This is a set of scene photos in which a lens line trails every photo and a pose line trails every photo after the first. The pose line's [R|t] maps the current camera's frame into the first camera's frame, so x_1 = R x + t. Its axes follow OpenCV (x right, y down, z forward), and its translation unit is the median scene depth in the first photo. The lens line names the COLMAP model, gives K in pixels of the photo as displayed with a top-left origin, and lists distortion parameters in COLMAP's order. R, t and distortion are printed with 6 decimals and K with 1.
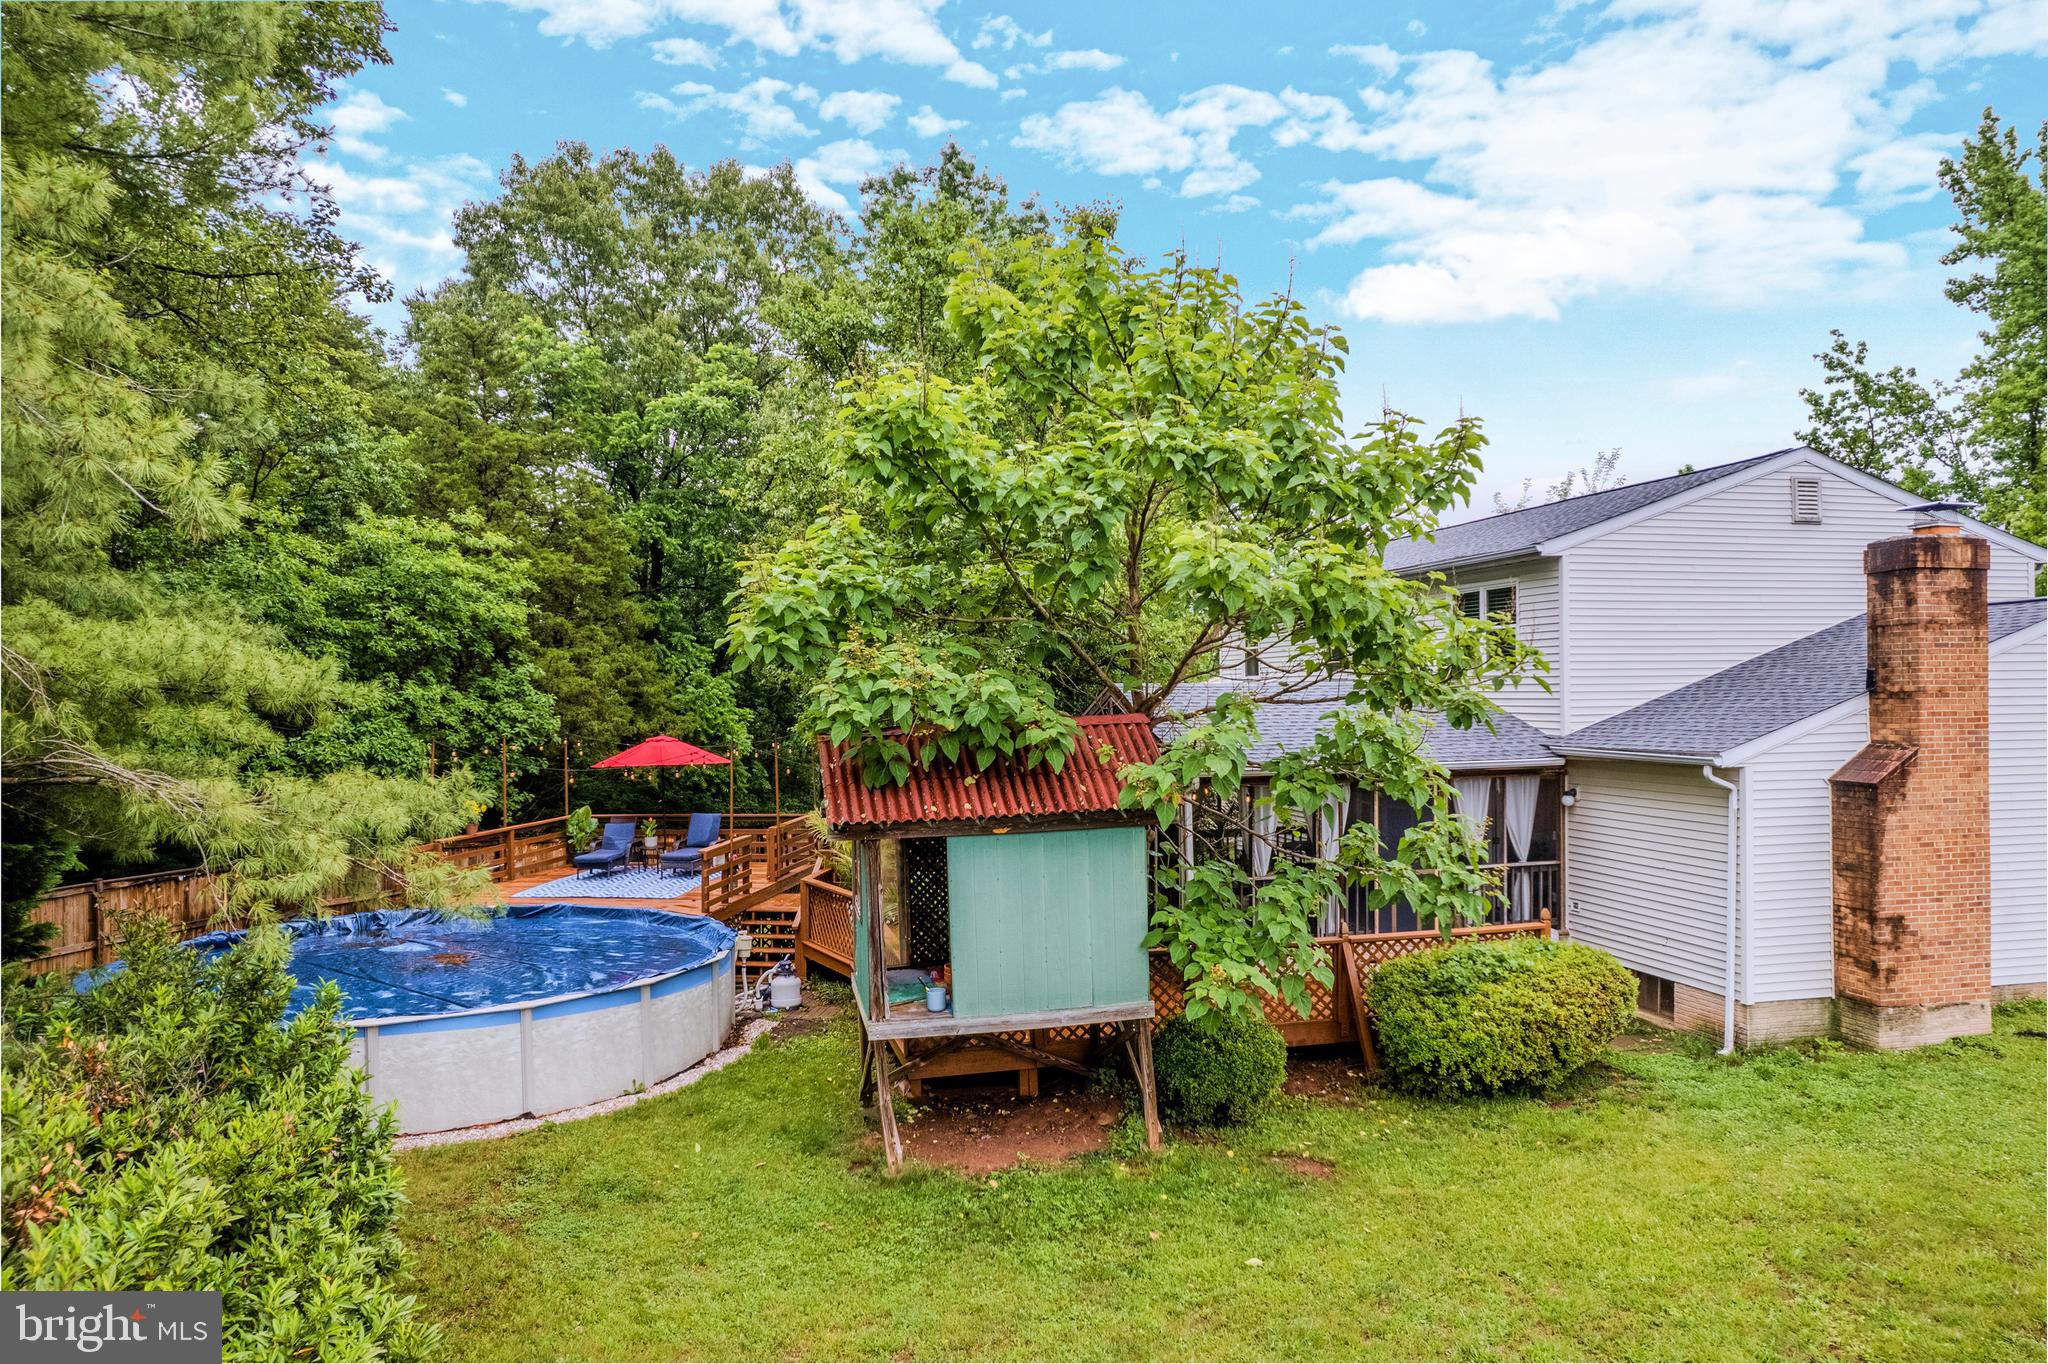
lens RADIAL K [[1305.9, 0, 1024.2], [0, 1305.9, 688.5], [0, 0, 1]] dist [-0.079293, 0.068037]
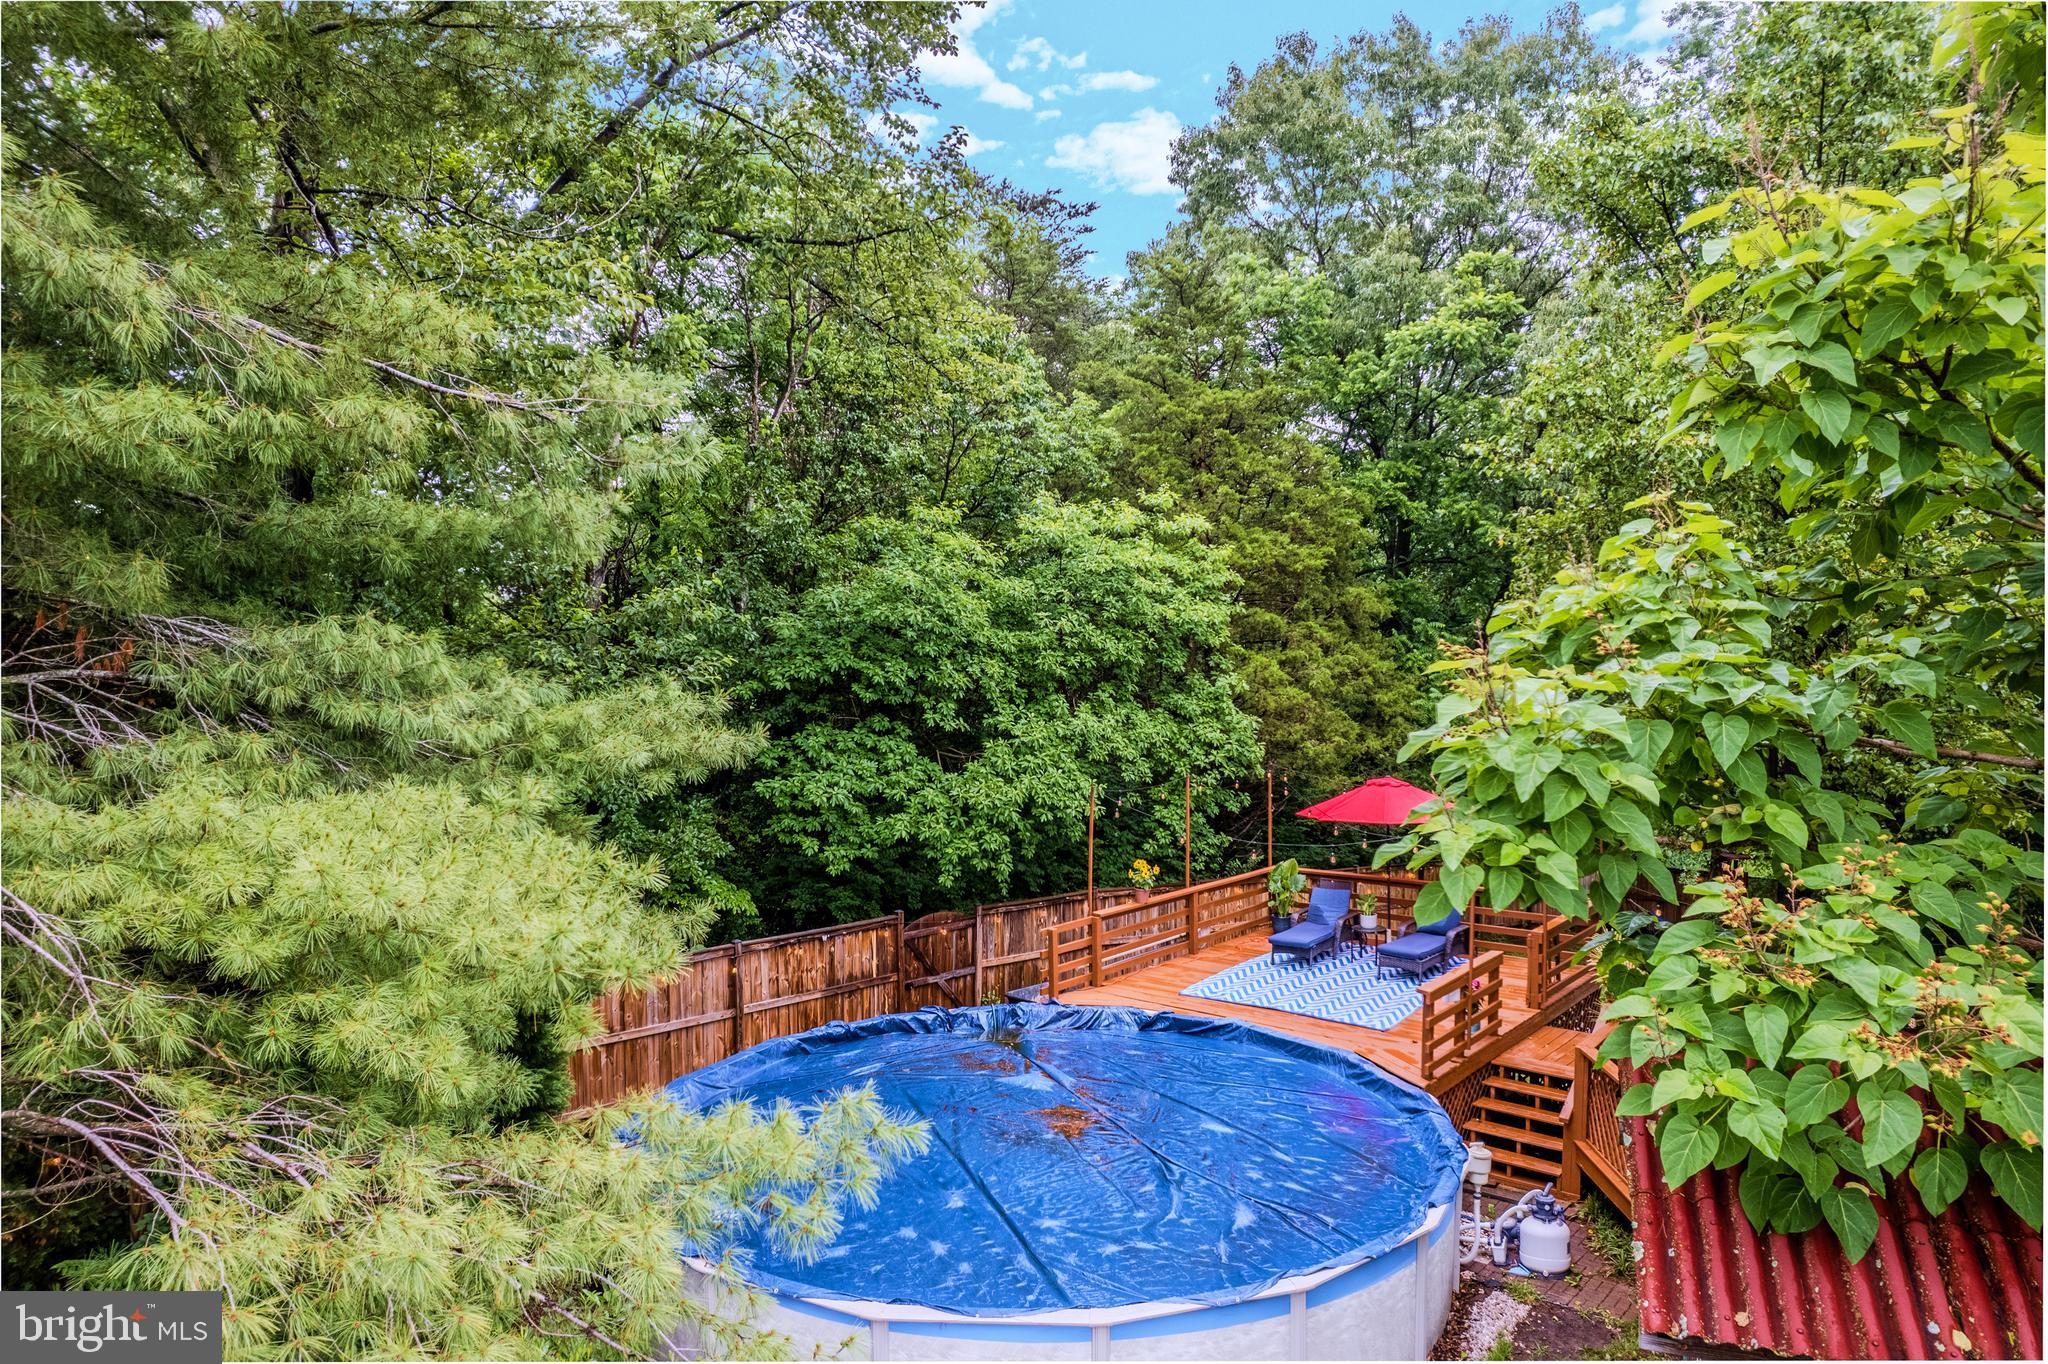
lens RADIAL K [[1305.9, 0, 1024.2], [0, 1305.9, 688.5], [0, 0, 1]] dist [-0.079293, 0.068037]
pose [[0.836777, 0.023145, -0.547054, -0.044655], [0.001137, 0.999031, 0.044007, -0.049506], [0.547542, -0.037446, 0.835940, 0.257377]]
